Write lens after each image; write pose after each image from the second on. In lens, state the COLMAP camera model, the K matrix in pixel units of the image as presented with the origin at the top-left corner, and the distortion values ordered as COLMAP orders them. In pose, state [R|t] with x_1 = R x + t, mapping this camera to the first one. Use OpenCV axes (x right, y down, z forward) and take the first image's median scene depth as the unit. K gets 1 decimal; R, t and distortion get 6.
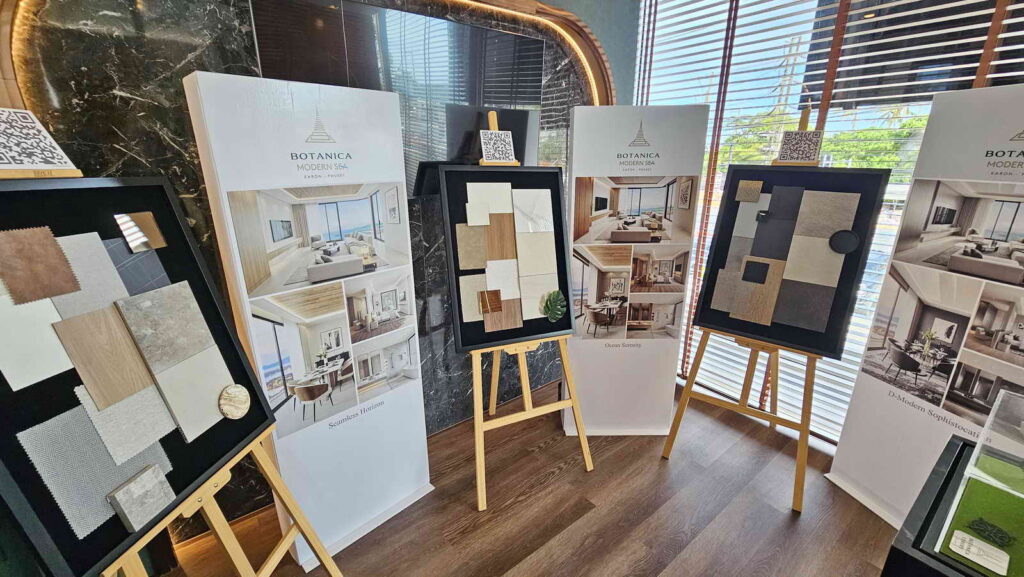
lens RADIAL K [[422.5, 0, 509.4], [0, 422.5, 291.9], [0, 0, 1]] dist [-0.001277, -0.000257]
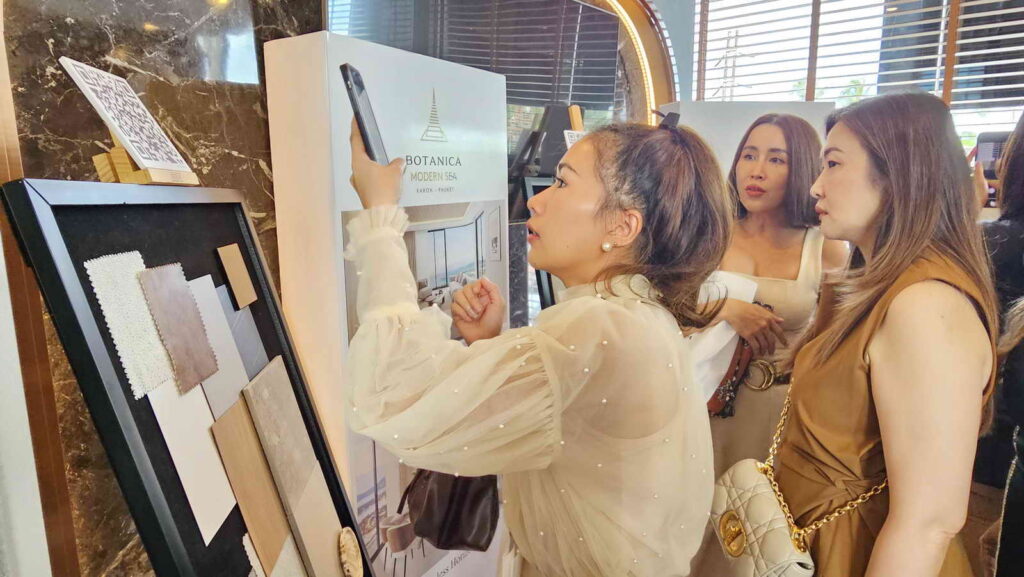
lens RADIAL K [[649.5, 0, 512.0], [0, 649.5, 288.5], [0, 0, 1]] dist [0.003577, -0.004383]
pose [[0.972475, -0.044489, 0.228719, -0.514265], [0.076839, 0.987924, -0.134545, 0.023030], [-0.219971, 0.148416, 0.964150, 0.011291]]
